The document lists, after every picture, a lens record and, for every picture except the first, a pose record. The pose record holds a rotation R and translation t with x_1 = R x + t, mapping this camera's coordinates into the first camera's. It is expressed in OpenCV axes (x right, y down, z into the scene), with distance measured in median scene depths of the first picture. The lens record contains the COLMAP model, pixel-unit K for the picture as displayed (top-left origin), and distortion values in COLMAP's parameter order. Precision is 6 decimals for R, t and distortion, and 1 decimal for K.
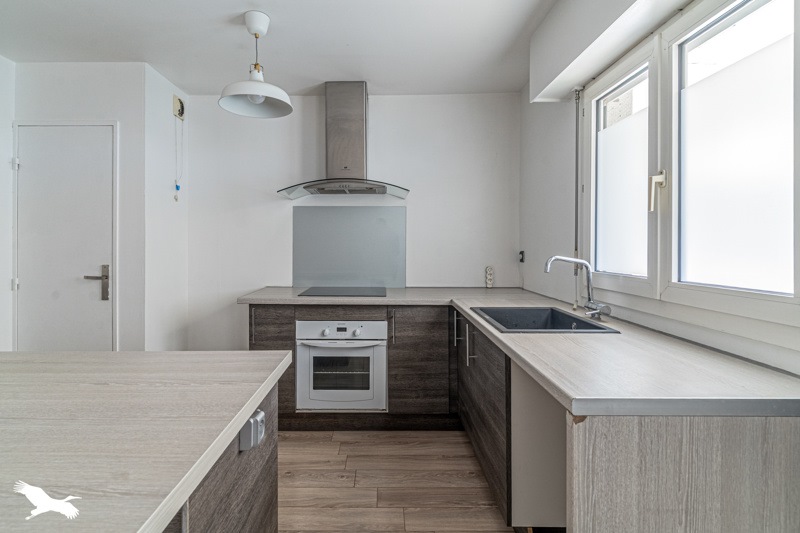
lens RADIAL K [[403.3, 0, 400.5], [0, 403.3, 245.2], [0, 0, 1]] dist [-0.000667, -0.000098]
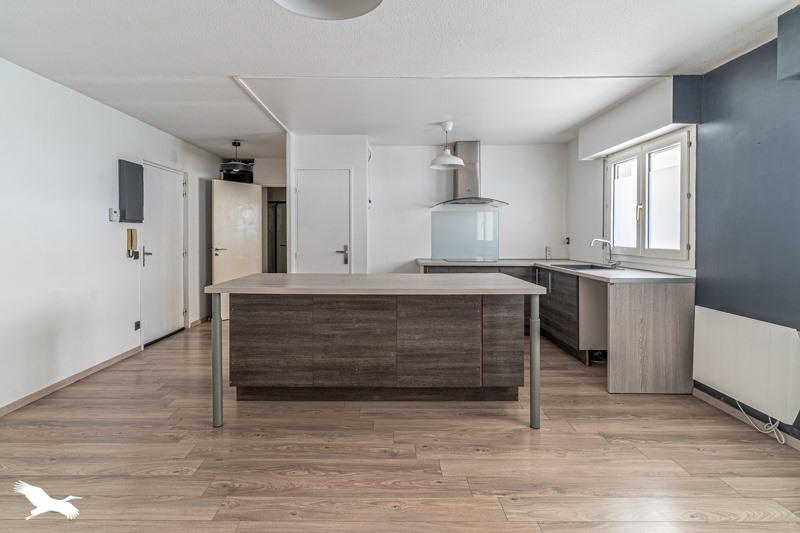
lens RADIAL K [[399.2, 0, 403.1], [0, 399.2, 237.6], [0, 0, 1]] dist [-0.001504, -0.000440]
pose [[0.999878, -0.001653, -0.015507, -0.567490], [0.001780, 0.999965, 0.008140, 0.000024], [0.015493, -0.008167, 0.999847, -1.073574]]
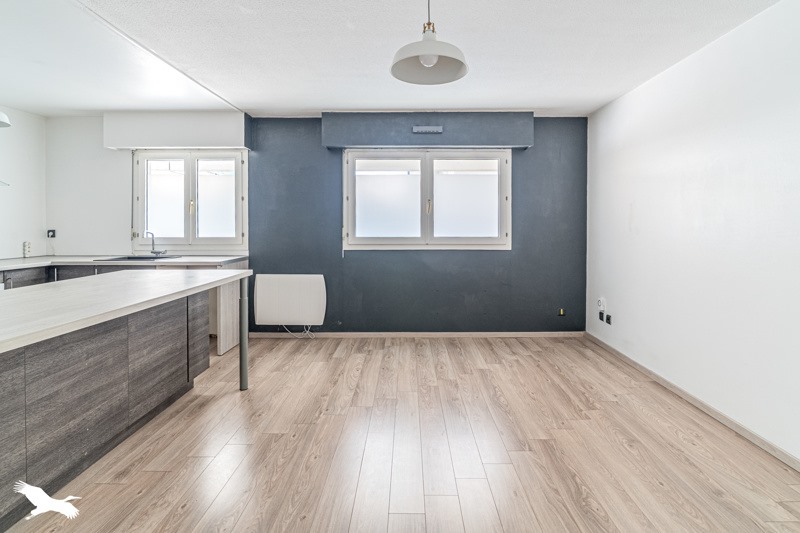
lens RADIAL K [[409.8, 0, 387.1], [0, 409.8, 228.6], [0, 0, 1]] dist [-0.001790, -0.000038]
pose [[0.056516, -0.008875, 0.998362, -1.667450], [0.000180, 0.999961, 0.008879, -0.002819], [-0.998402, -0.000322, 0.056515, -0.430707]]
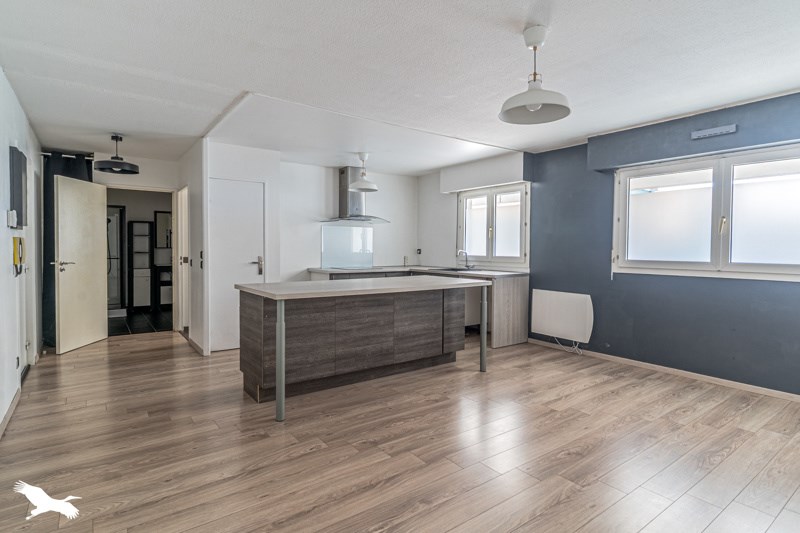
lens RADIAL K [[402.2, 0, 392.3], [0, 402.2, 255.7], [0, 0, 1]] dist [-0.001253, 0.000026]
pose [[0.830182, -0.009697, 0.557407, -1.640513], [-0.004752, 0.999689, 0.024468, -0.003040], [-0.557471, -0.022962, 0.829878, -1.190305]]
